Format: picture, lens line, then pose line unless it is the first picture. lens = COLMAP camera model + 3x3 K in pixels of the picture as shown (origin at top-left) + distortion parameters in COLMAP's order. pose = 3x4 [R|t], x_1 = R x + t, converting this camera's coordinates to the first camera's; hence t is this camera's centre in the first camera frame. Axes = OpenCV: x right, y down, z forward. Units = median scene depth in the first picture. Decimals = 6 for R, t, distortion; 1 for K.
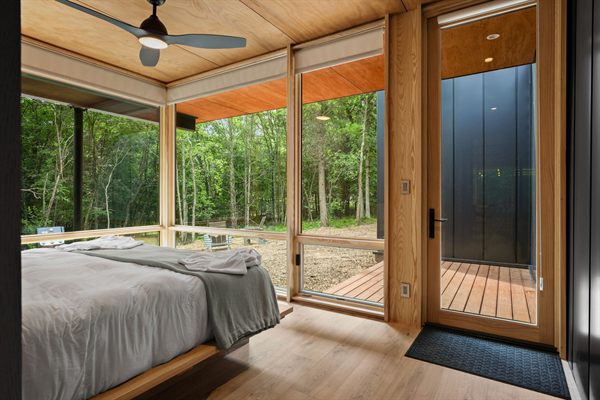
lens RADIAL K [[328.5, 0, 300.0], [0, 328.5, 200.0], [0, 0, 1]] dist [0.000263, 0.000640]
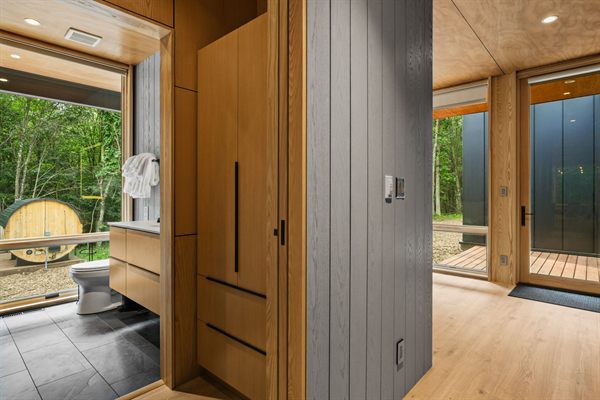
lens RADIAL K [[320.8, 0, 304.4], [0, 320.8, 194.7], [0, 0, 1]] dist [-0.000936, -0.000157]
pose [[0.985475, 0.002839, -0.169800, -0.316203], [-0.004054, 0.999969, -0.006809, -0.010822], [0.169775, 0.007399, 0.985455, -0.576284]]
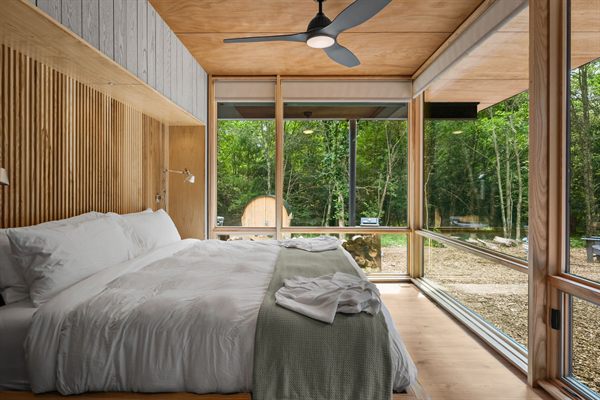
lens RADIAL K [[304.9, 0, 300.5], [0, 304.9, 191.9], [0, 0, 1]] dist [-0.003714, -0.000214]
pose [[0.525693, 0.005302, -0.850658, 0.237783], [-0.009345, 0.999956, 0.000458, -0.035084], [0.850623, 0.007708, 0.525720, 0.416627]]
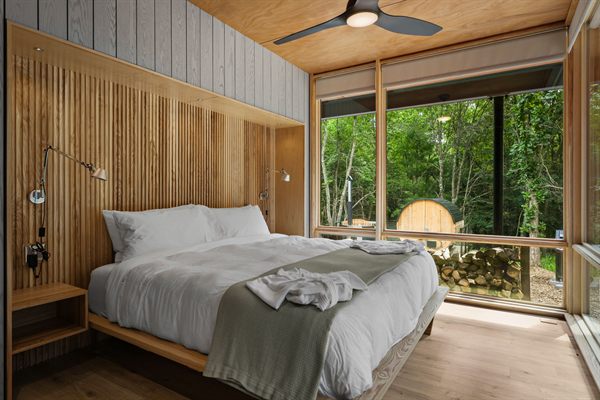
lens RADIAL K [[339.5, 0, 301.1], [0, 339.5, 196.1], [0, 0, 1]] dist [0.000704, 0.000245]
pose [[0.004700, 0.004331, -0.999980, 0.384518], [-0.009434, 0.999946, 0.004287, -0.013082], [0.999944, 0.009413, 0.004741, 0.721420]]
